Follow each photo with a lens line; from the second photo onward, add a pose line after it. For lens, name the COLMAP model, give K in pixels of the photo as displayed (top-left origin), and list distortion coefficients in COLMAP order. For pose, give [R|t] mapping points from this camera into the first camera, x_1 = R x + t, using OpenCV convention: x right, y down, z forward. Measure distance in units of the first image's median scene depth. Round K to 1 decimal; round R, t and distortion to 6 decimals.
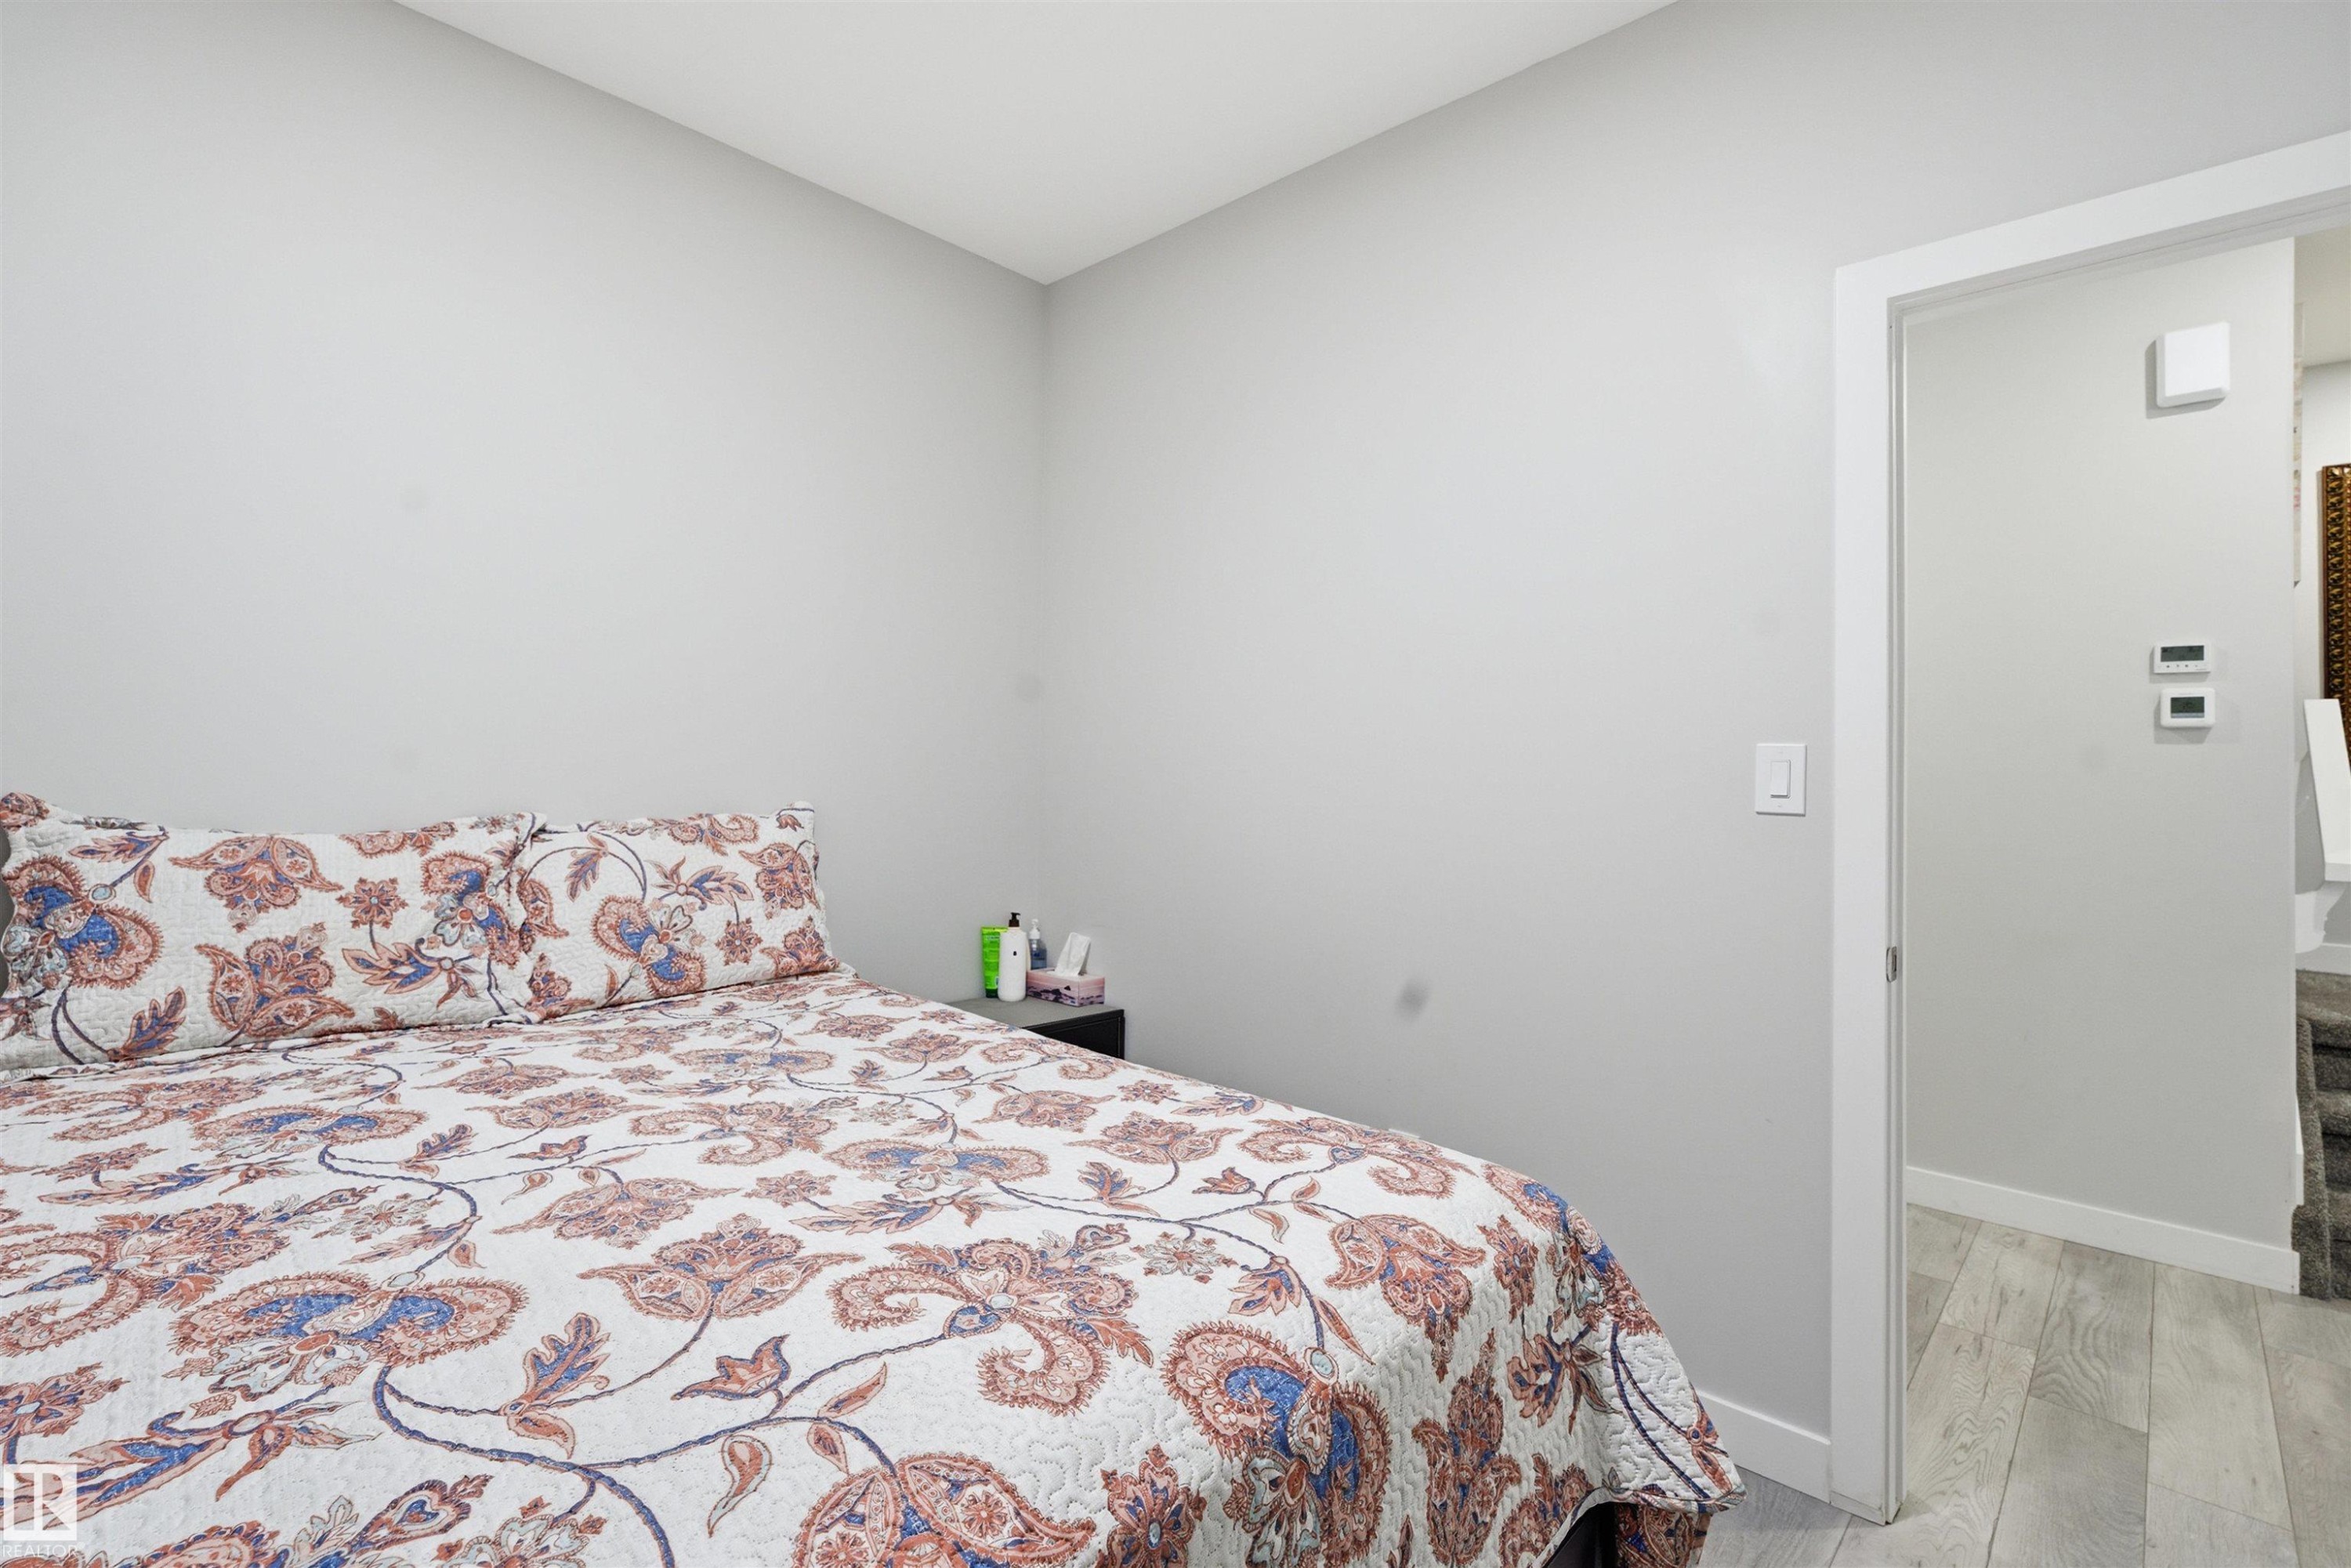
lens RADIAL K [[1070.1, 0, 1185.2], [0, 1070.1, 758.3], [0, 0, 1]] dist [-0.001355, -0.000206]
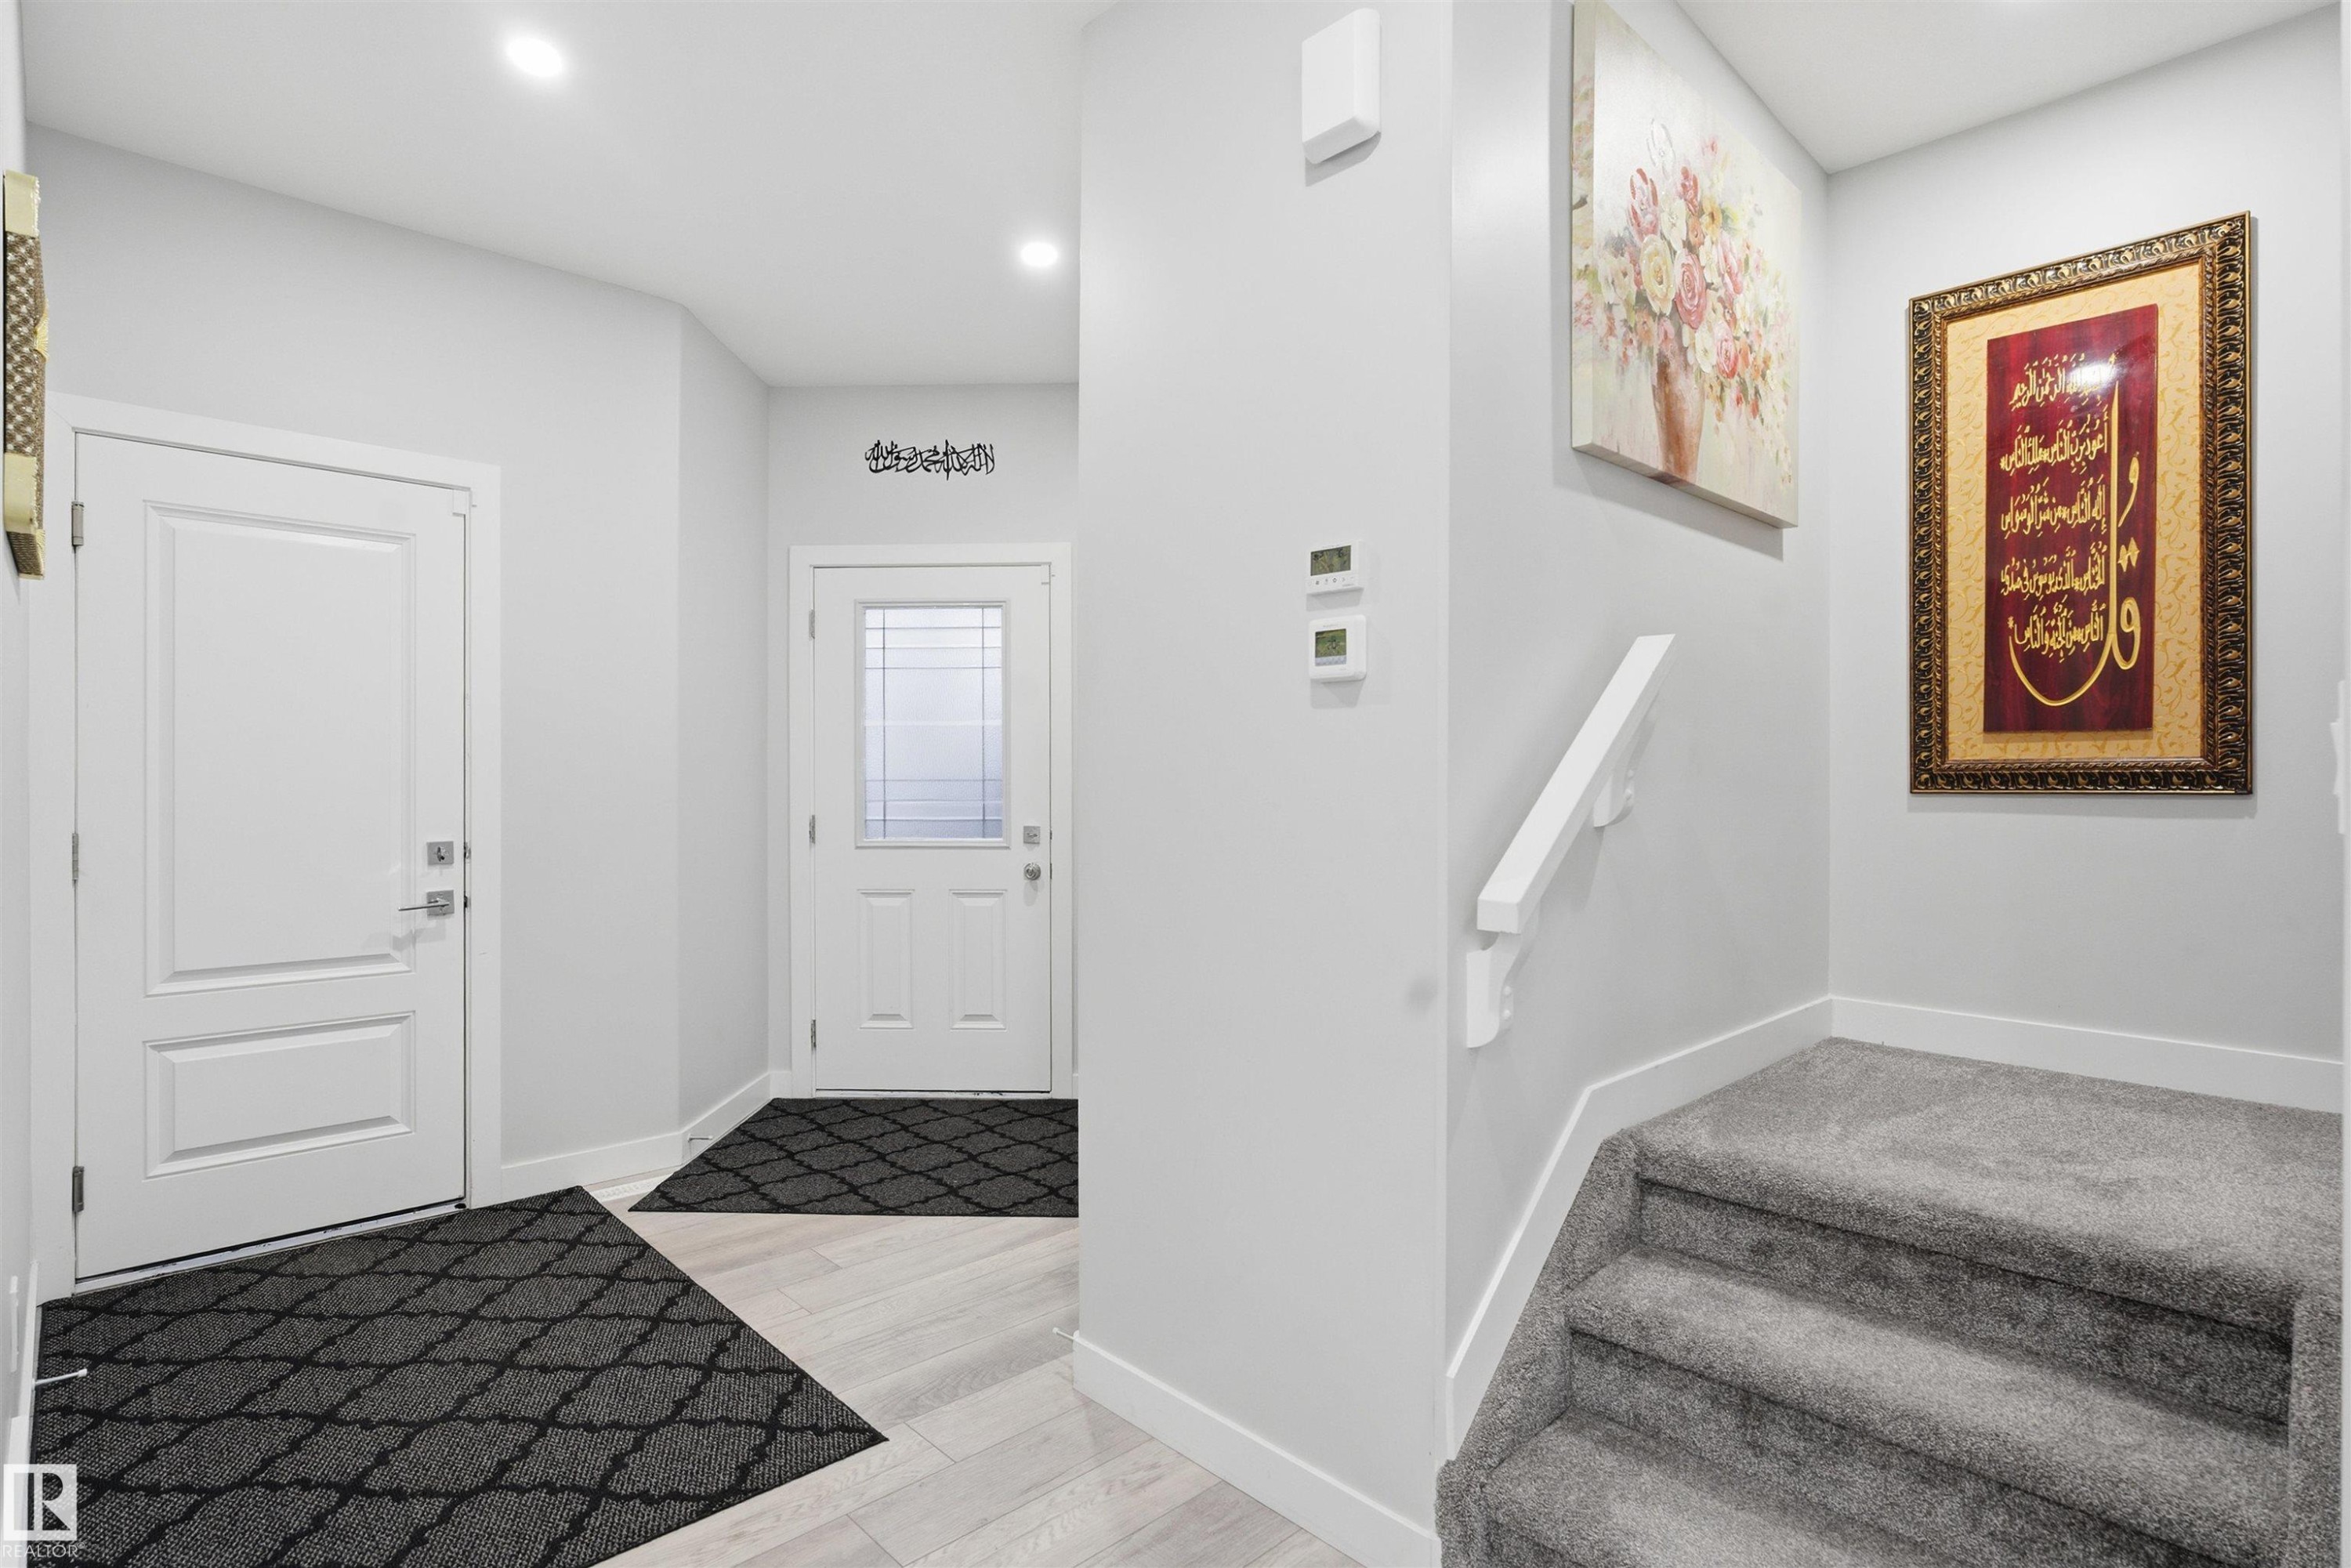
lens RADIAL K [[1169.5, 0, 1173.1], [0, 1169.5, 781.2], [0, 0, 1]] dist [-0.001143, -0.000044]
pose [[0.998297, -0.011716, -0.057155, 0.361164], [0.012695, 0.999778, 0.016804, 0.007158], [0.056946, -0.017501, 0.998224, 0.129908]]
